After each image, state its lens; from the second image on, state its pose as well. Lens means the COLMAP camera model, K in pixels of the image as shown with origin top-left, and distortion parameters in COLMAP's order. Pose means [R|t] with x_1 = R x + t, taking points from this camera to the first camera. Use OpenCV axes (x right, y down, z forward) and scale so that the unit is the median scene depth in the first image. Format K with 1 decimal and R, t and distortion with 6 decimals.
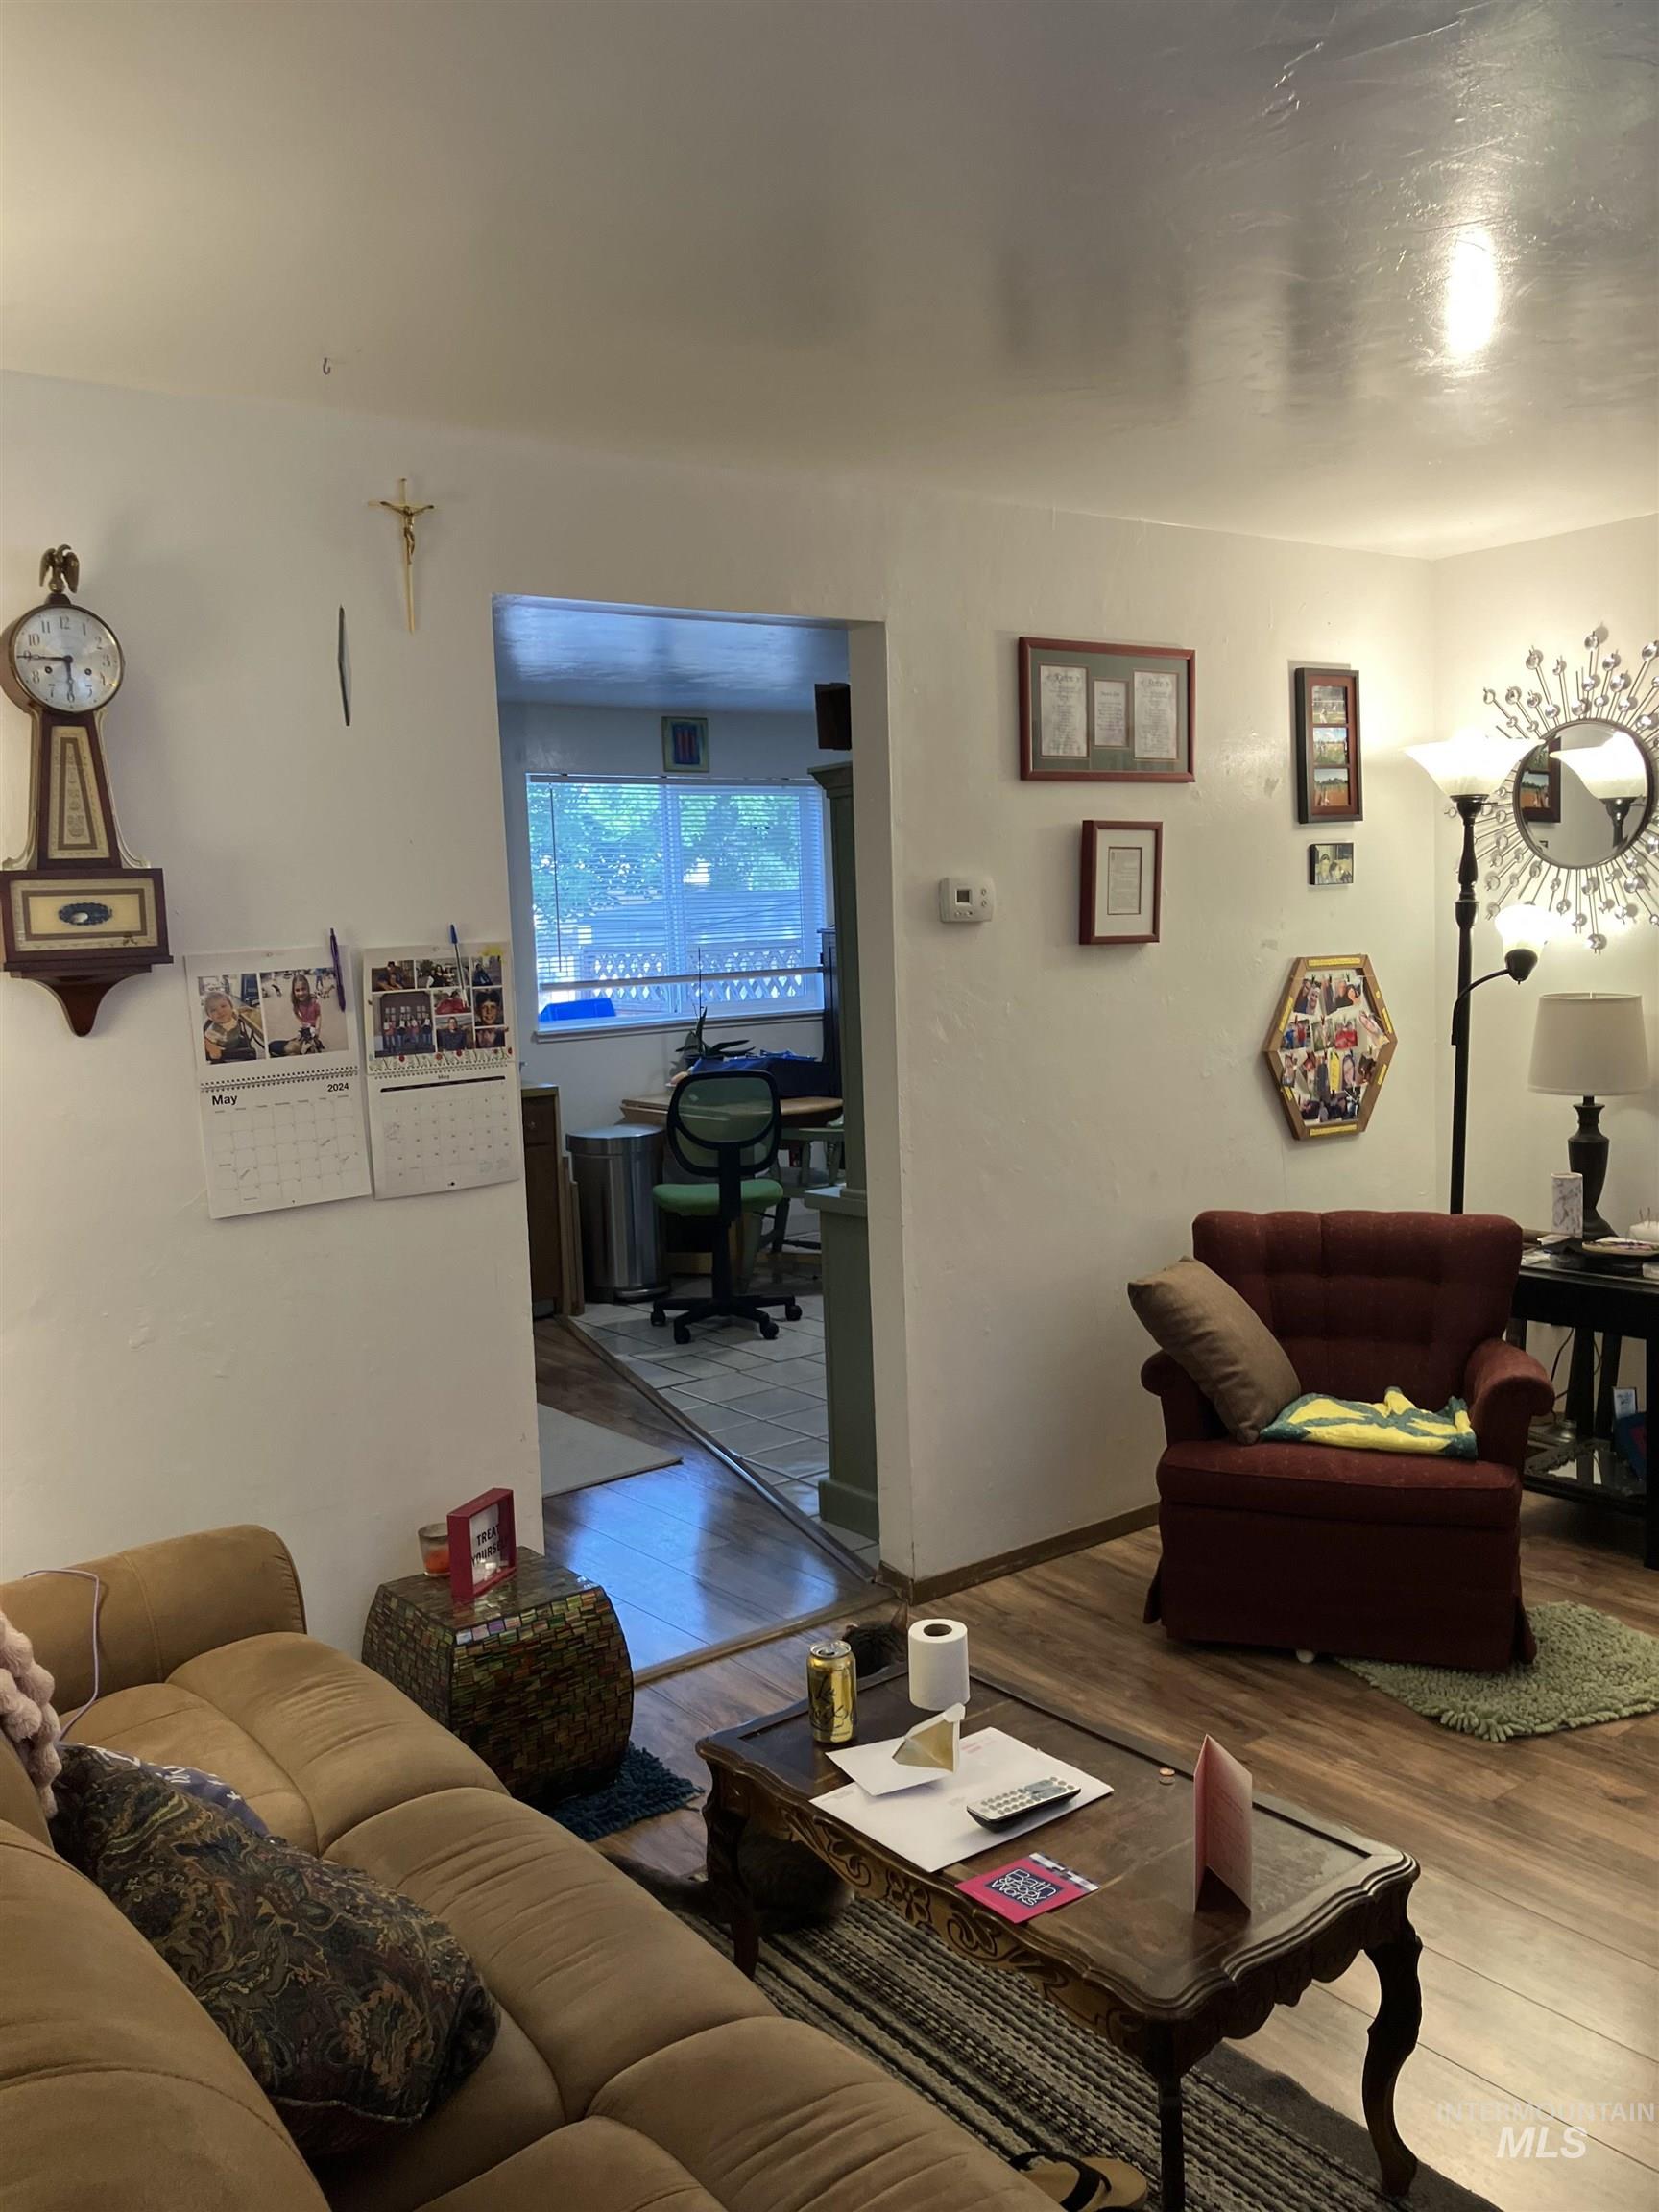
lens RADIAL K [[1815.2, 0, 818.4], [0, 1815.2, 1113.2], [0, 0, 1]] dist [0.000565, 0.018121]
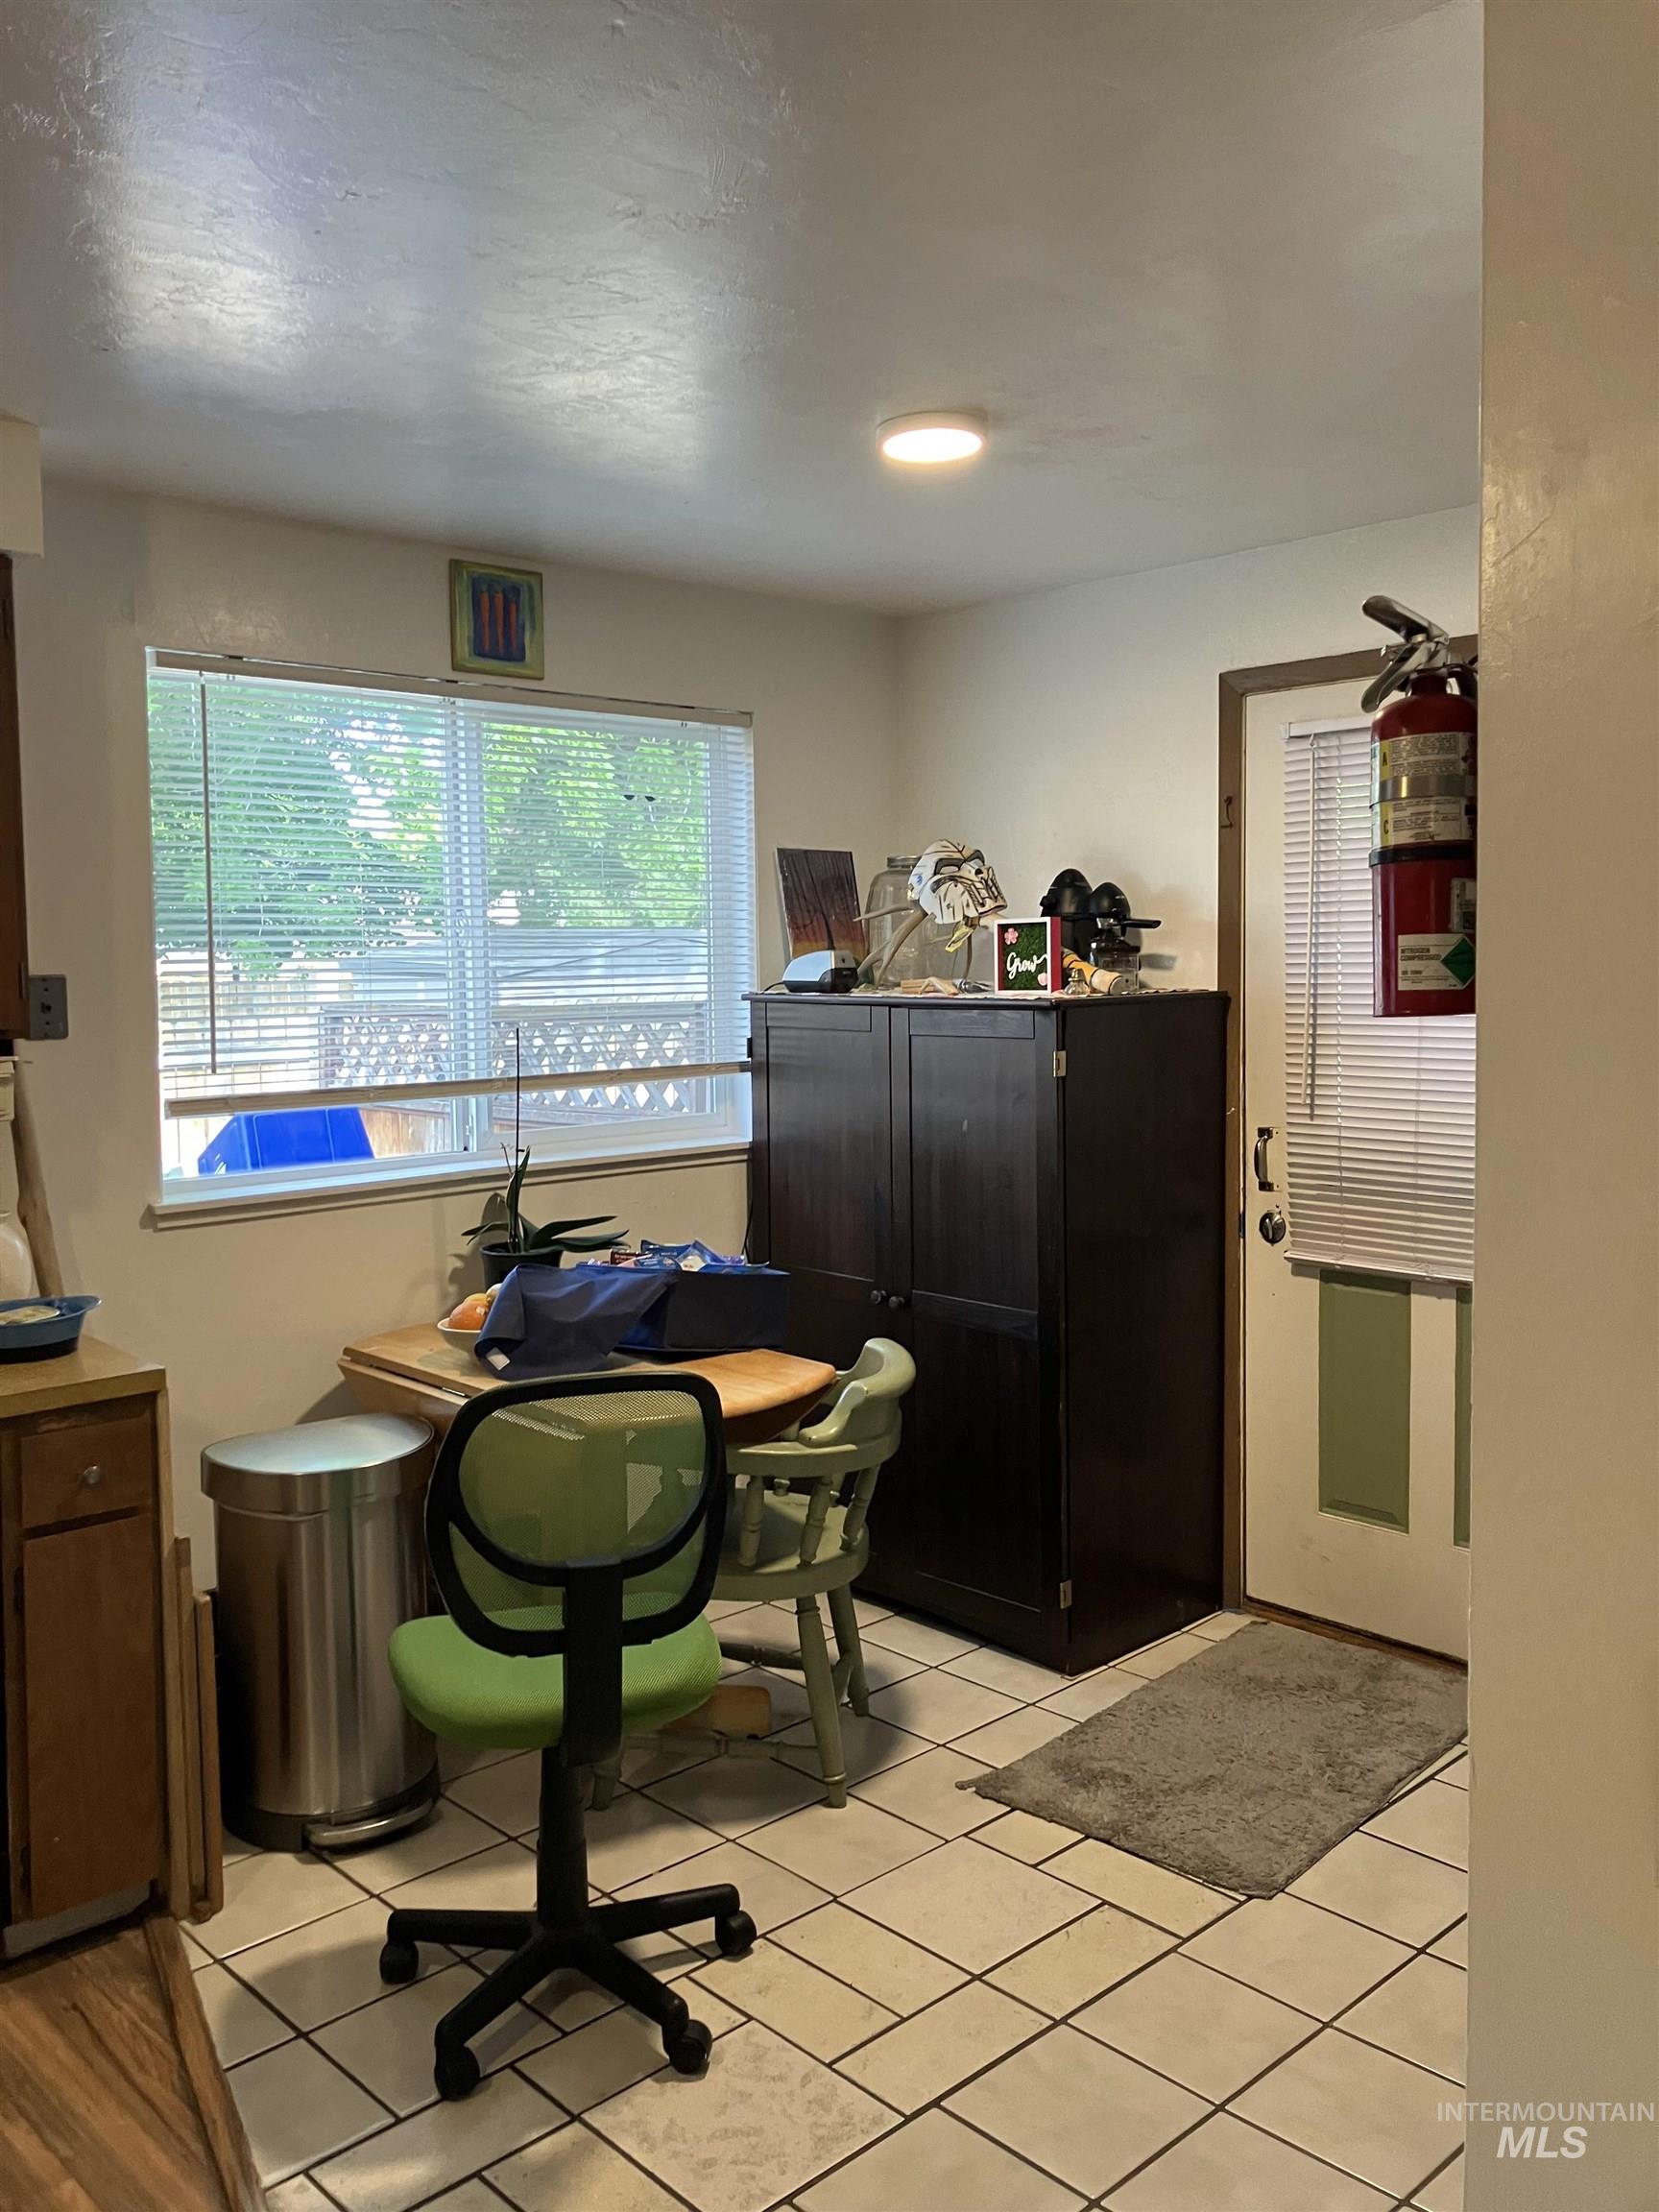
lens RADIAL K [[1815.2, 0, 836.5], [0, 1815.2, 1090.0], [0, 0, 1]] dist [0.000565, 0.018121]
pose [[0.992907, 0.017612, 0.117579, -0.008835], [-0.013198, 0.999183, -0.038210, -0.013393], [-0.118156, 0.036388, 0.992328, 0.119399]]
